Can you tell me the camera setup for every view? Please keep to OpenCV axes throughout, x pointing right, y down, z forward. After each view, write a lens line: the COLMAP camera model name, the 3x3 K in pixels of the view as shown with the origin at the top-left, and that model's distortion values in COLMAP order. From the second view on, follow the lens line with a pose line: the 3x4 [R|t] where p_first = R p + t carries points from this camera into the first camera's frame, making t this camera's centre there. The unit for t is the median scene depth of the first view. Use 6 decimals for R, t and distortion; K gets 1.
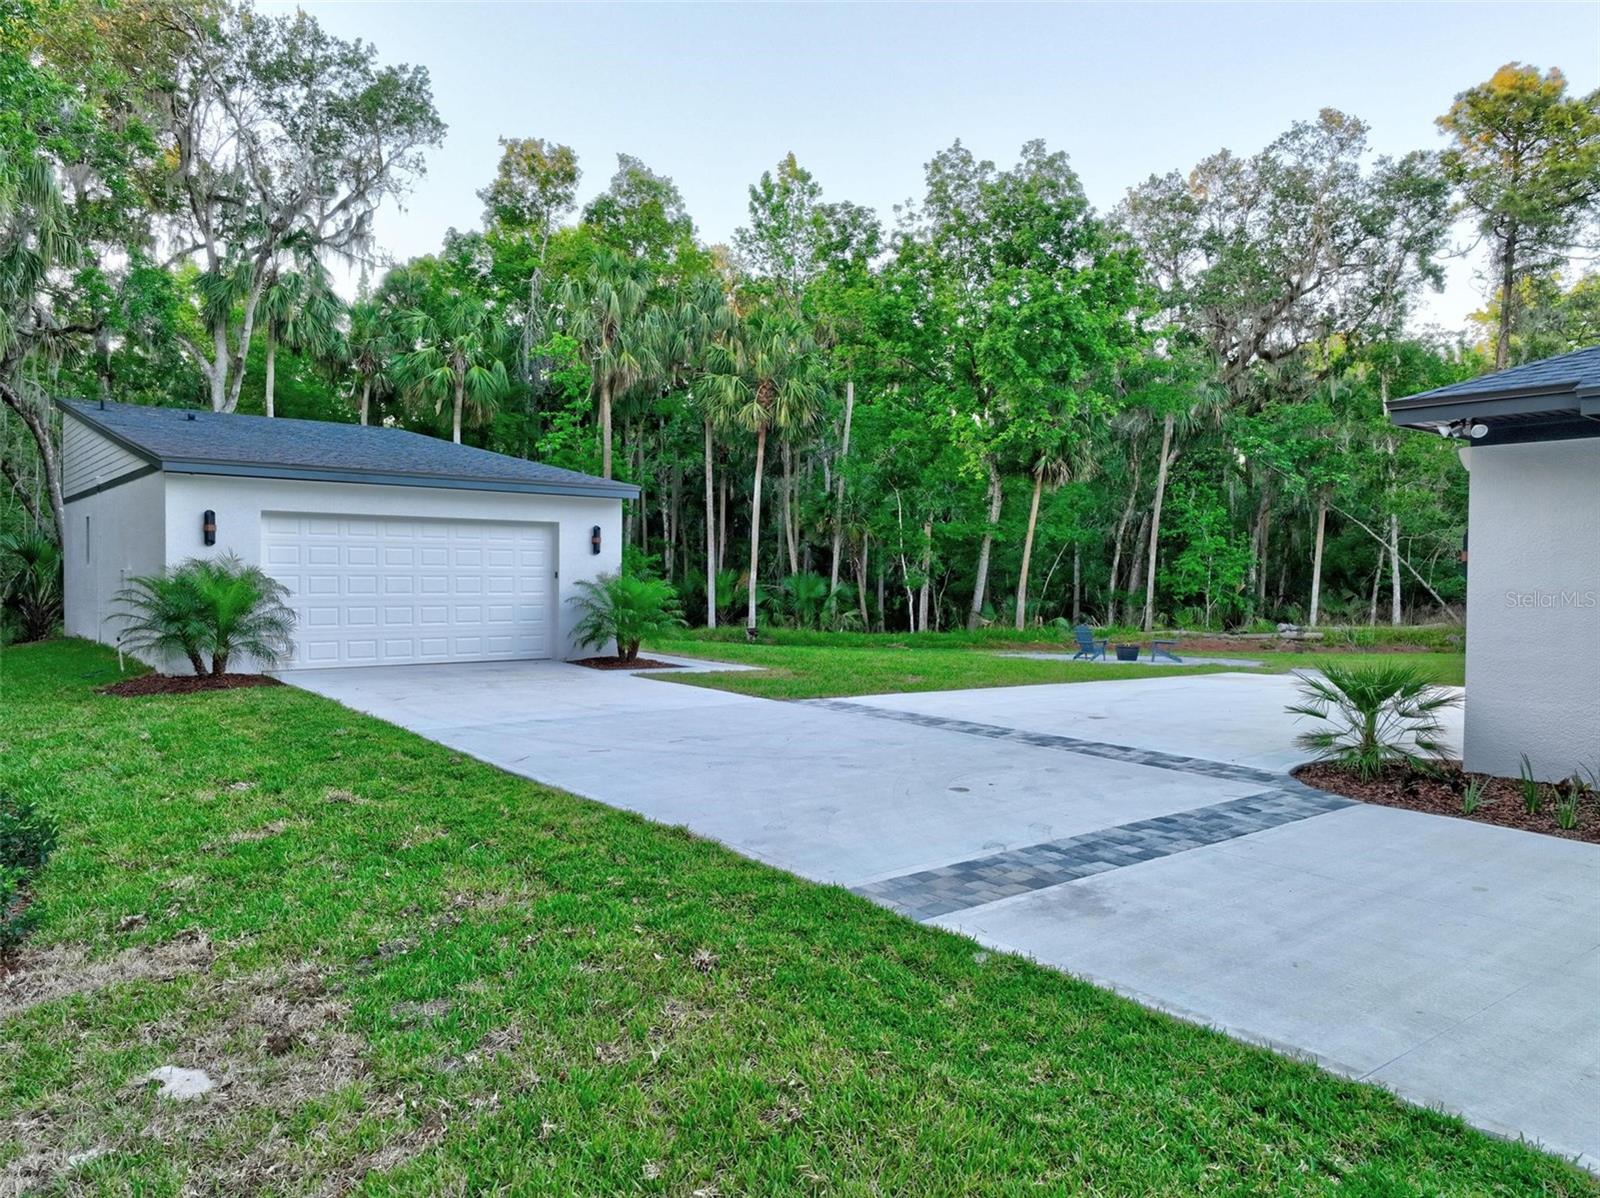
lens RADIAL K [[1132.5, 0, 800.0], [0, 1132.5, 599.0], [0, 0, 1]] dist [-0.012223, 0.033078]
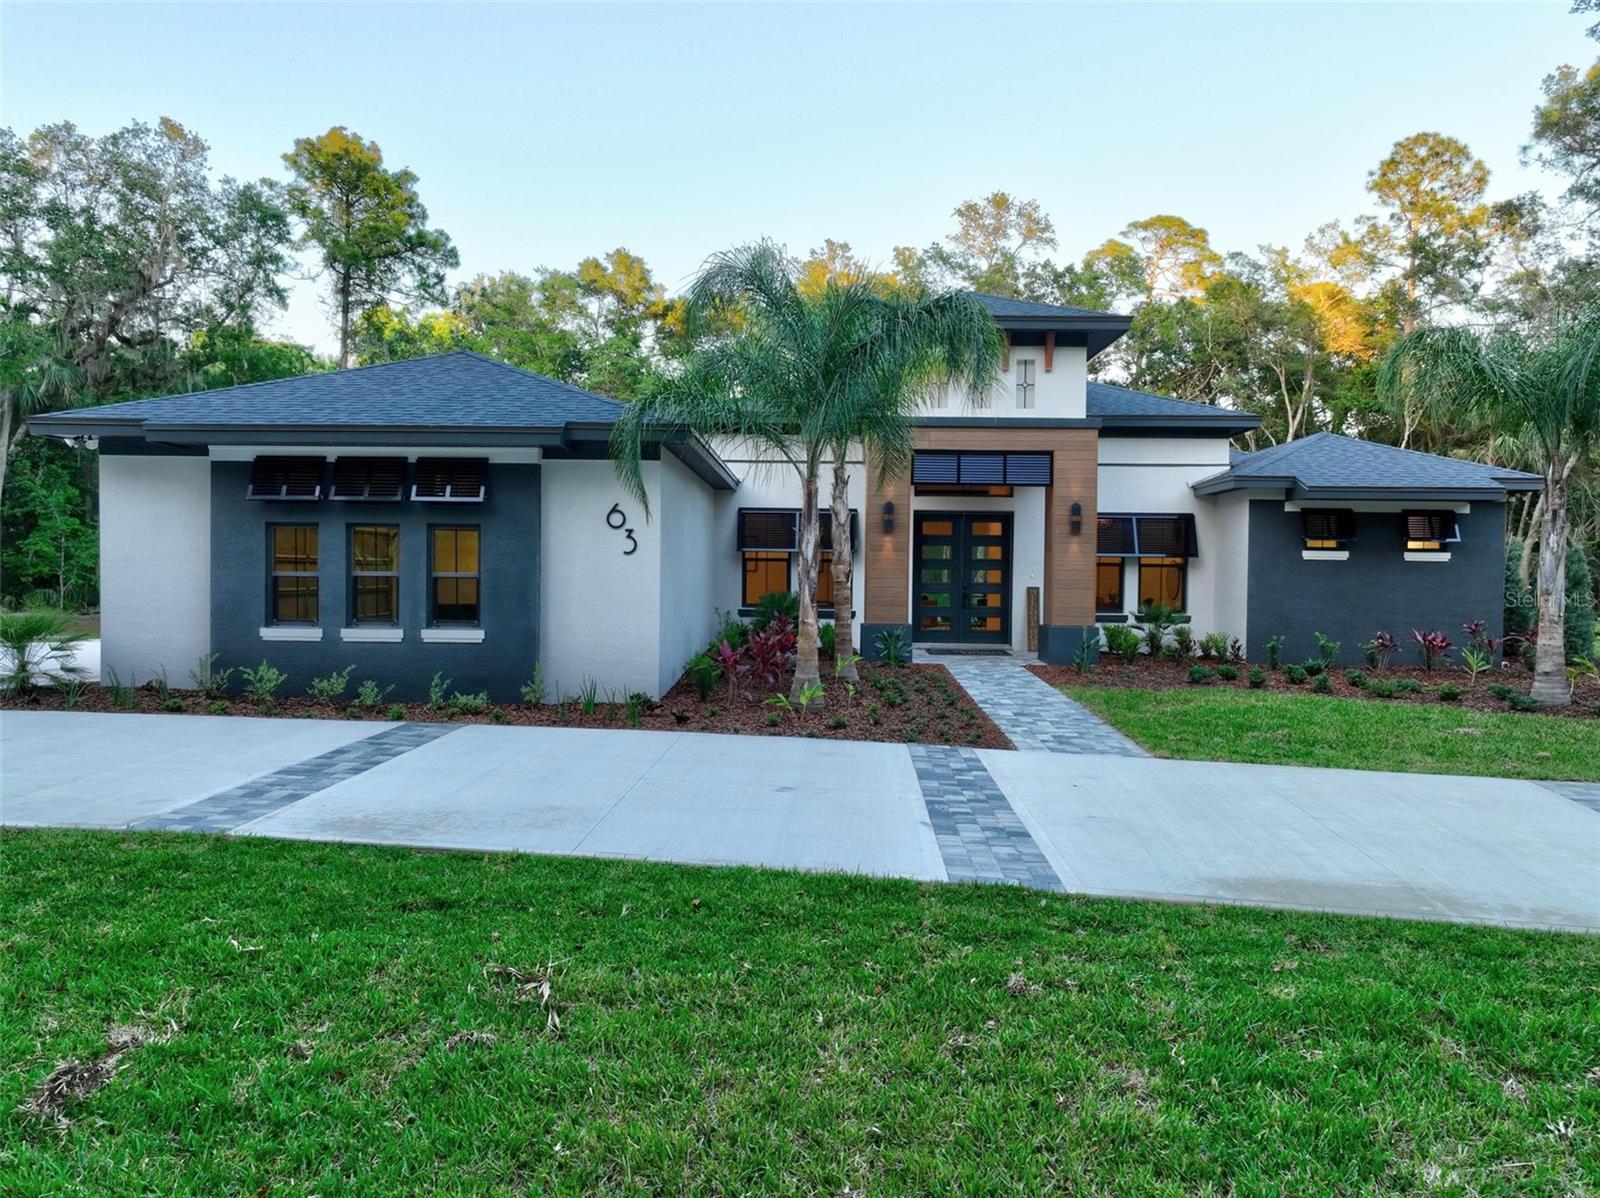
lens RADIAL K [[1128.3, 0, 800.0], [0, 1128.3, 599.0], [0, 0, 1]] dist [-0.011570, 0.037626]
pose [[0.638380, -0.022803, 0.769384, 0.014460], [0.013427, 0.999739, 0.018490, 0.006527], [-0.769604, -0.001473, 0.638519, -0.123095]]
